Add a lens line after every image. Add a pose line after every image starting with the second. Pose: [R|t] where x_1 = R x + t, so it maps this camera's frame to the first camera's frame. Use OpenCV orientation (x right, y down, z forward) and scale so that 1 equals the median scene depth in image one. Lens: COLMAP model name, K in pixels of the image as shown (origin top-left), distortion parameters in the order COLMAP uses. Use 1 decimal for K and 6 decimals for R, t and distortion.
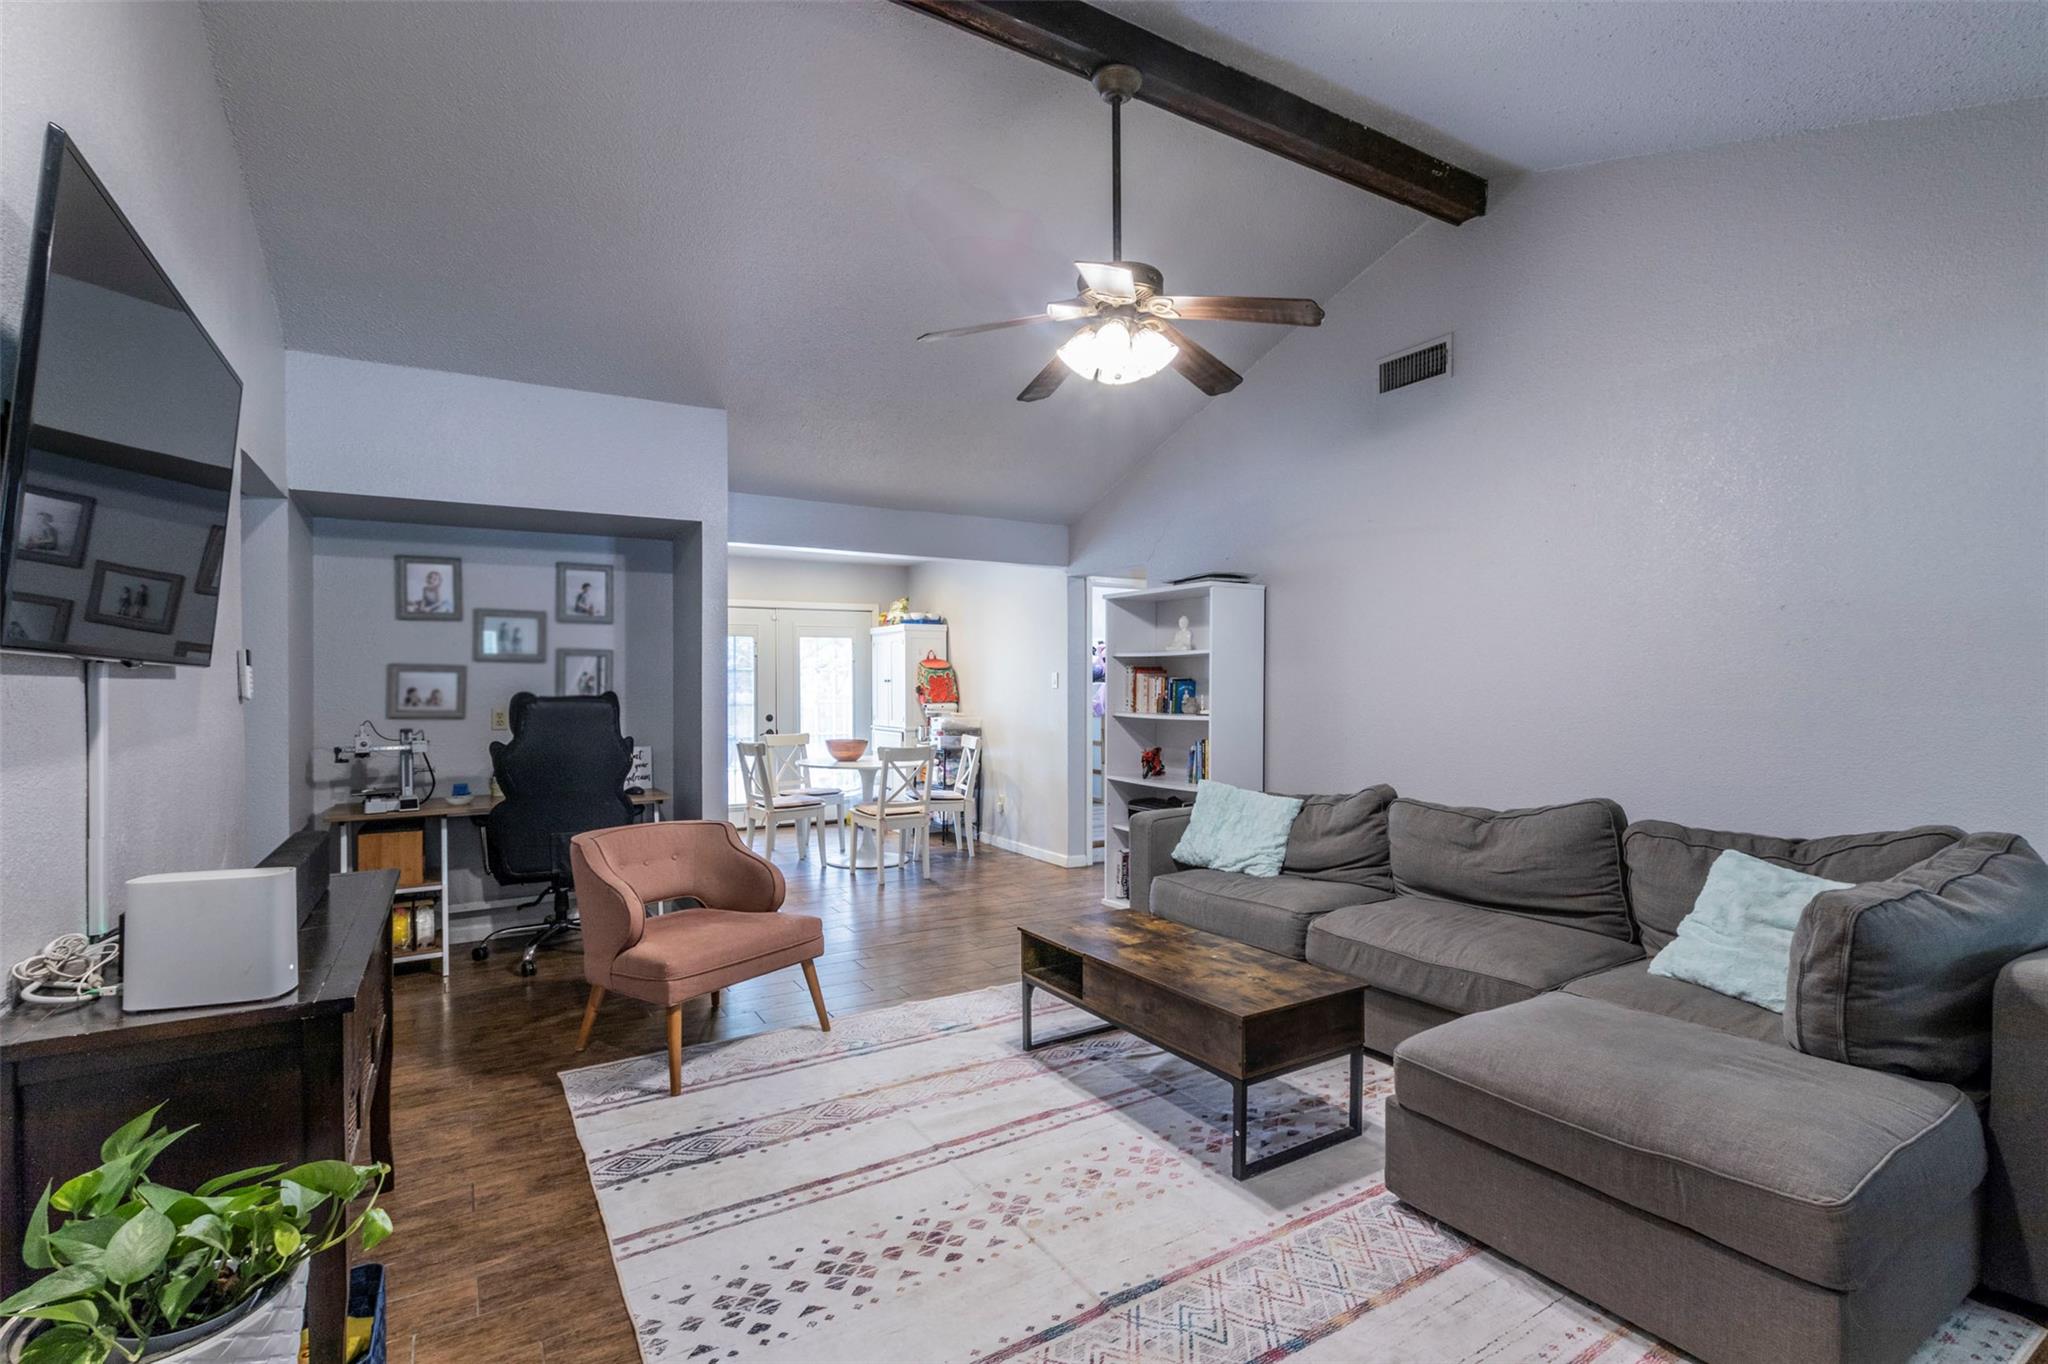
lens RADIAL K [[951.7, 0, 1010.9], [0, 951.7, 683.5], [0, 0, 1]] dist [0.000488, -0.000085]
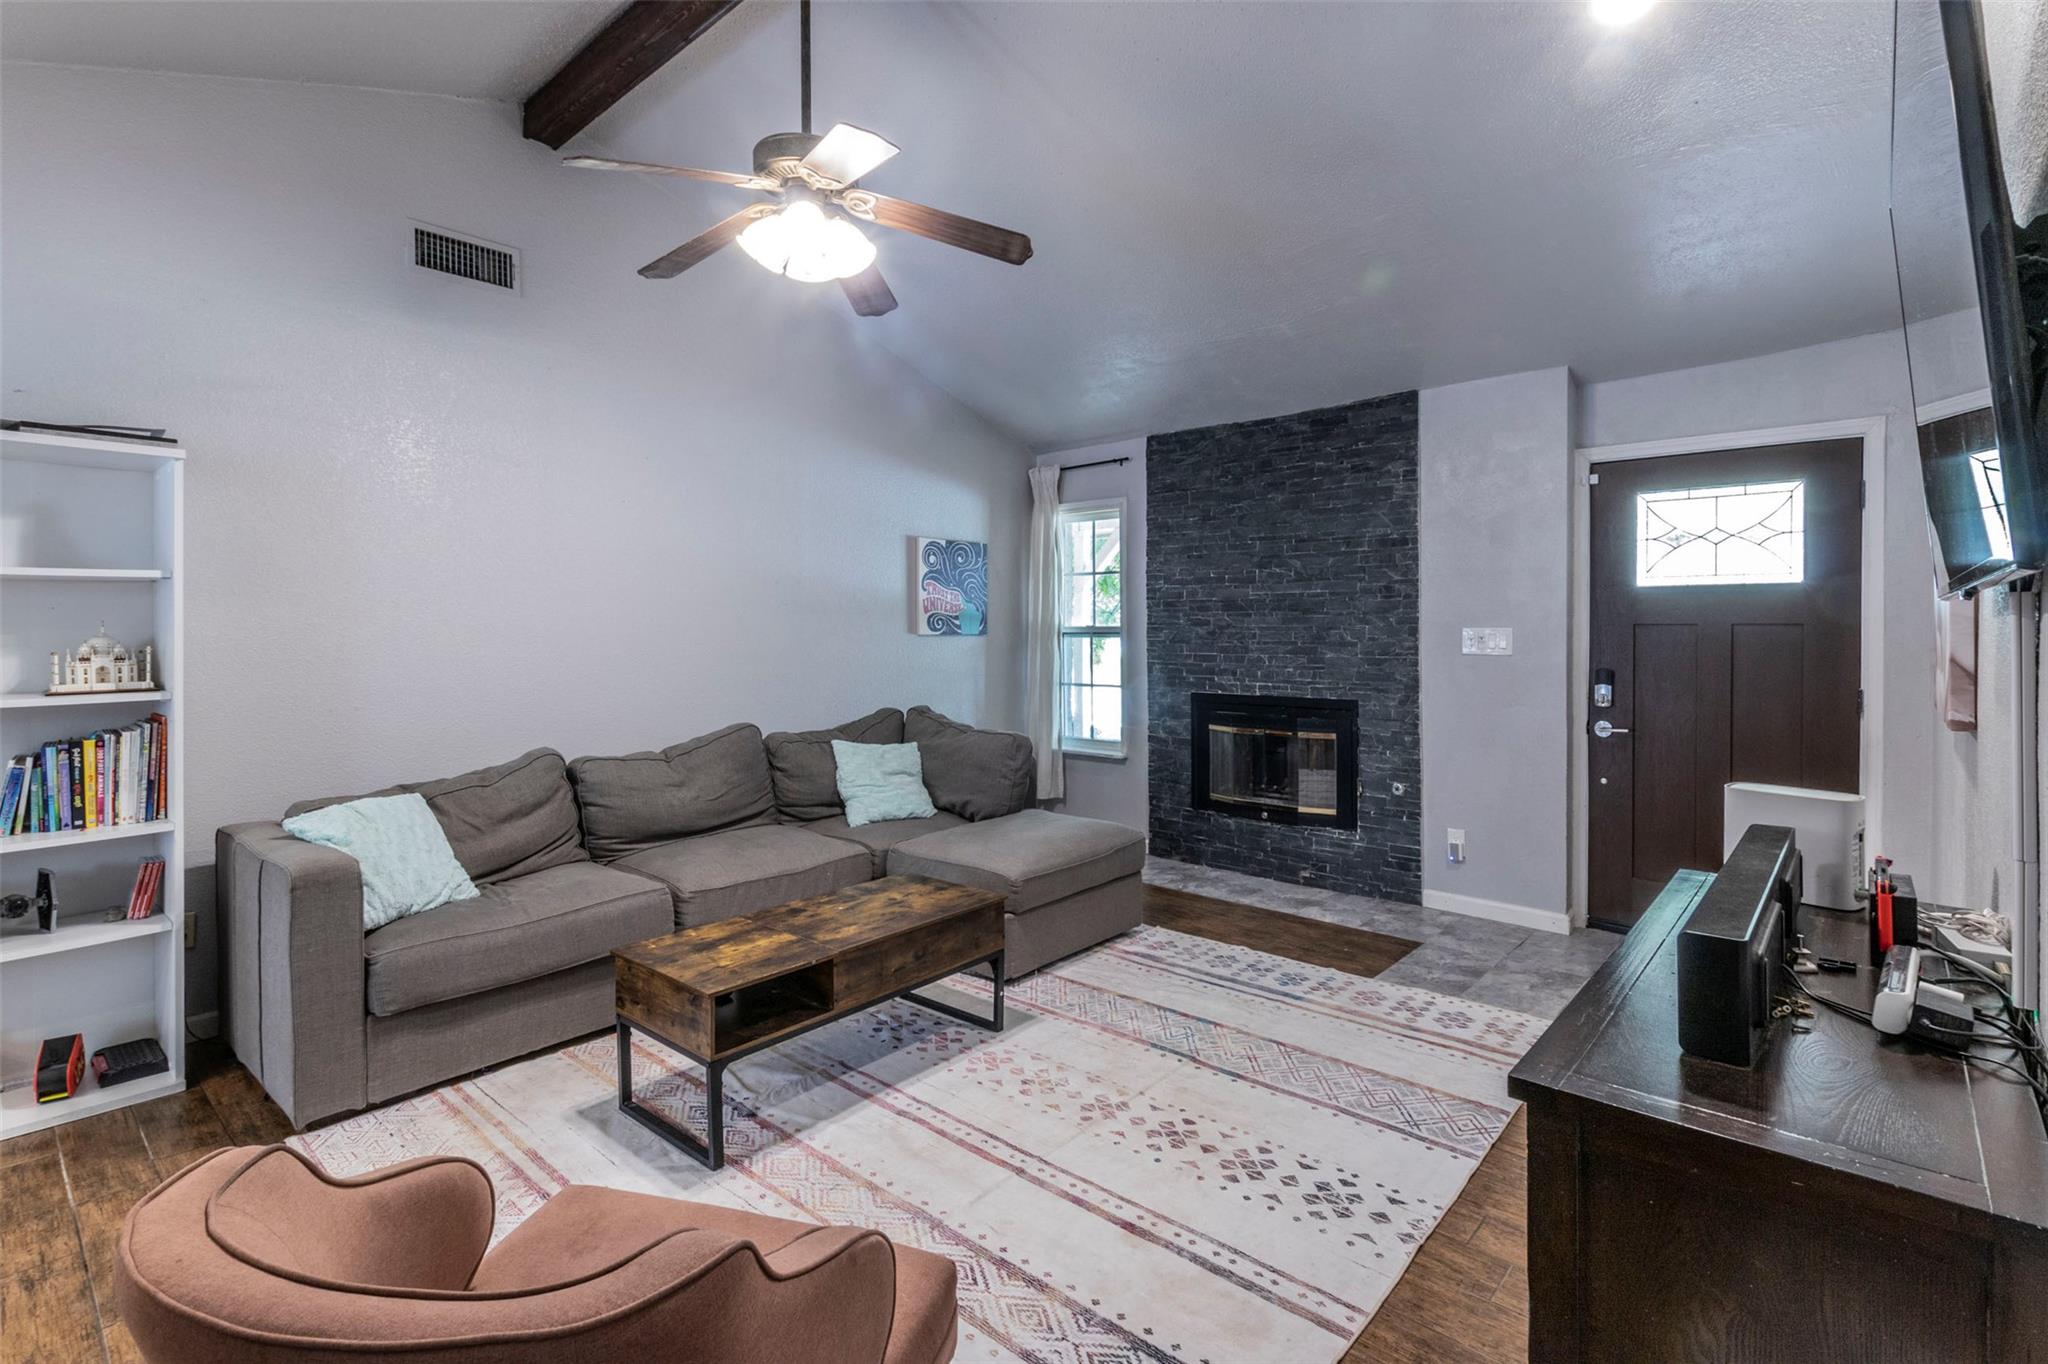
lens RADIAL K [[996.6, 0, 1069.4], [0, 996.6, 623.1], [0, 0, 1]] dist [0.031747, 0.000093]
pose [[-0.358441, 0.003354, 0.933546, -0.844866], [-0.003607, 0.999981, -0.004978, -0.009468], [-0.933545, -0.005152, -0.358422, 1.139420]]
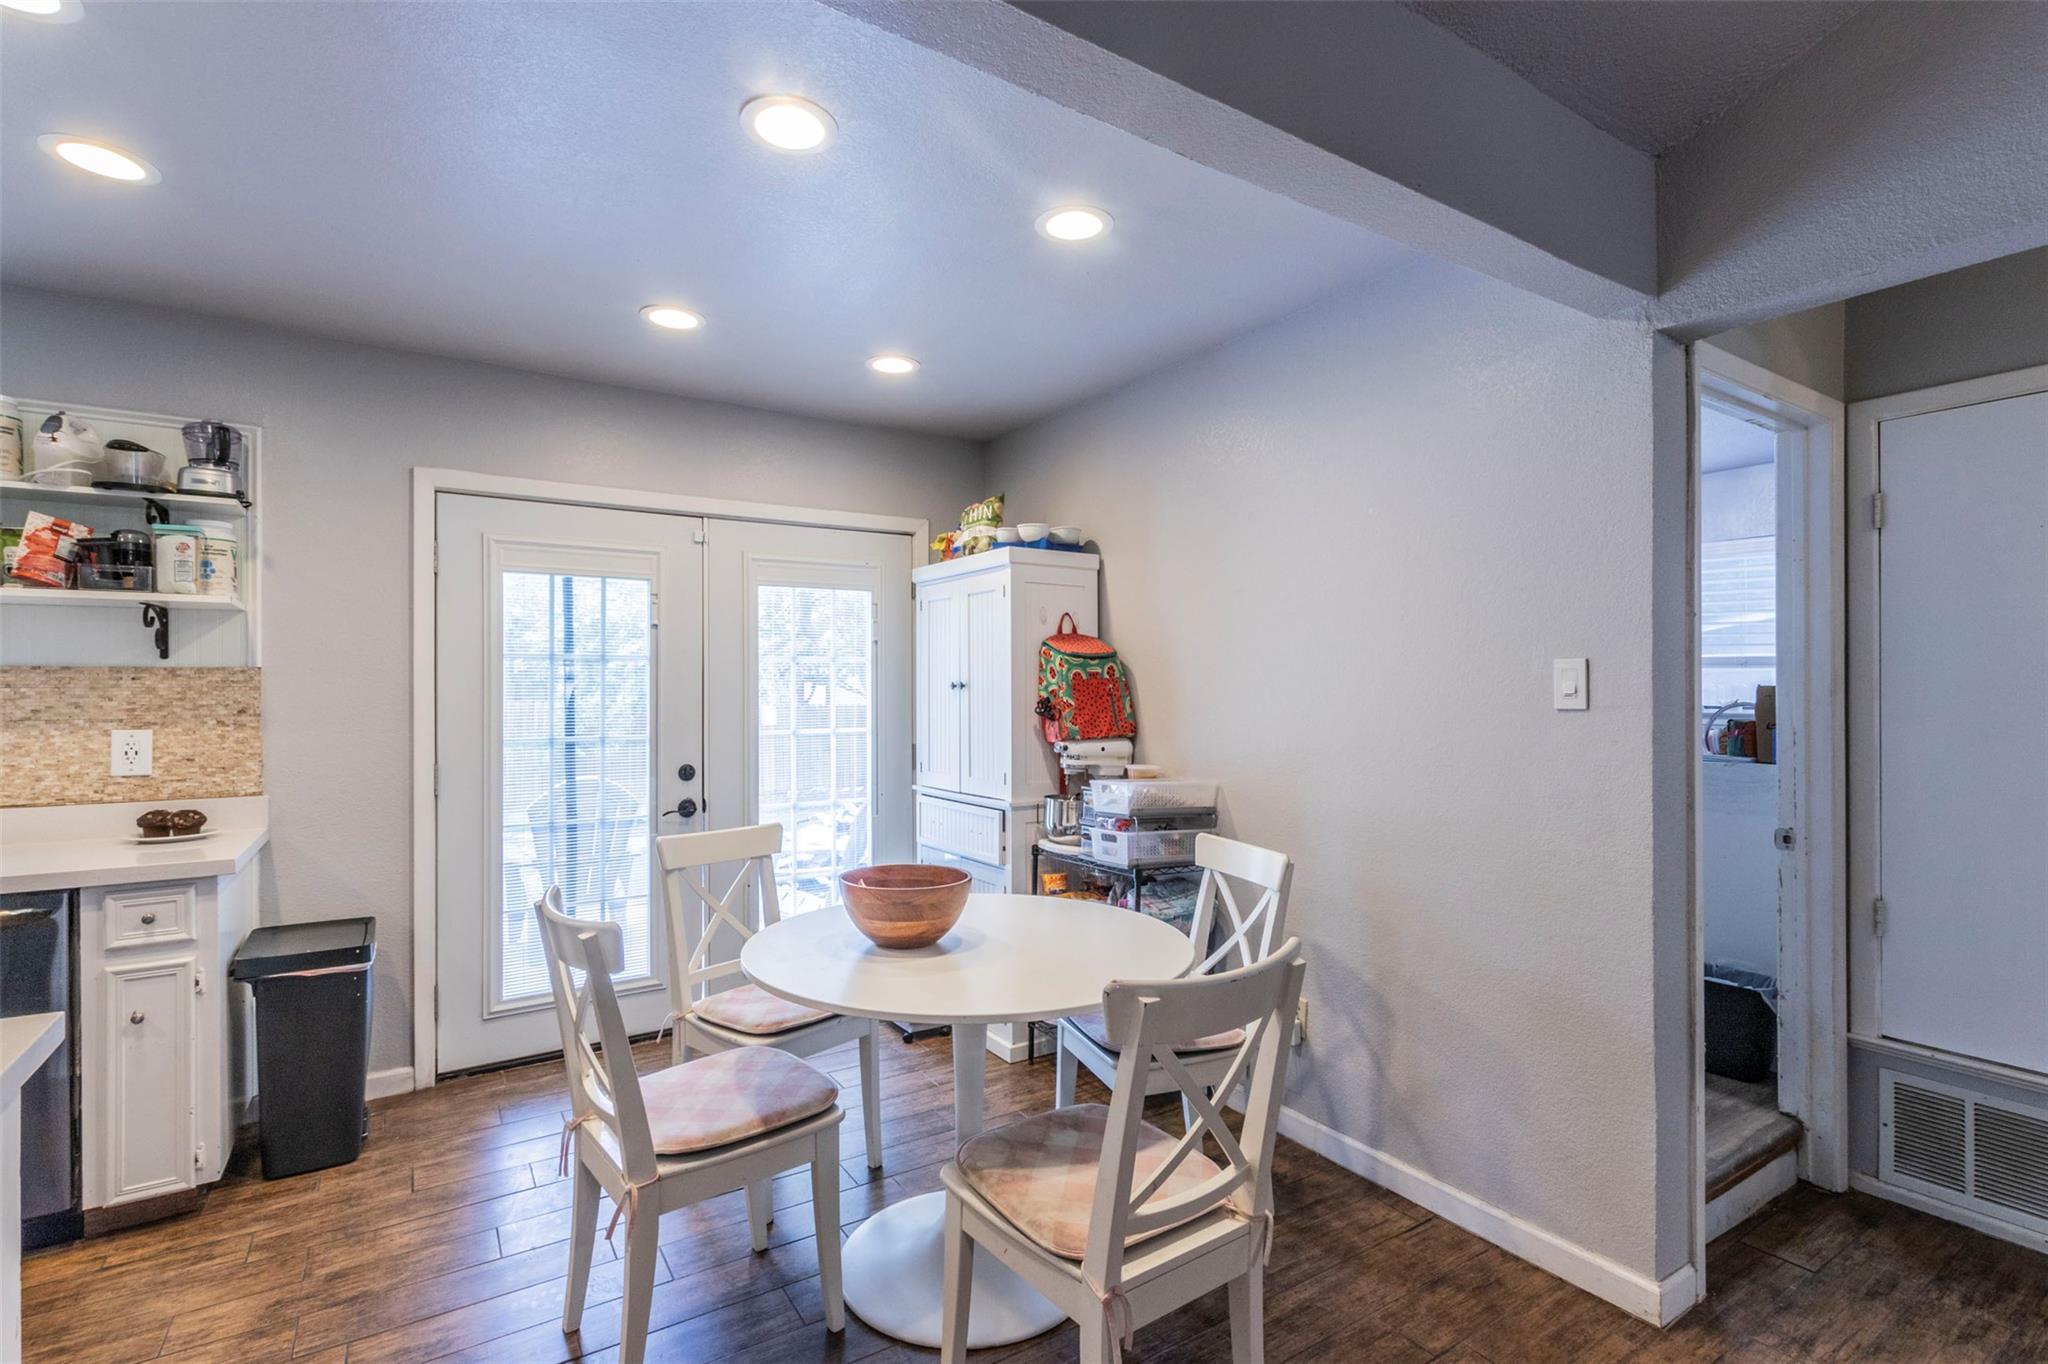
lens RADIAL K [[953.6, 0, 1023.0], [0, 953.6, 697.2], [0, 0, 1]] dist [-0.000510, -0.000405]
pose [[0.999337, 0.002262, 0.036329, -0.323989], [-0.002467, 0.999981, 0.005579, -0.000354], [-0.036316, -0.005665, 0.999324, 1.590543]]
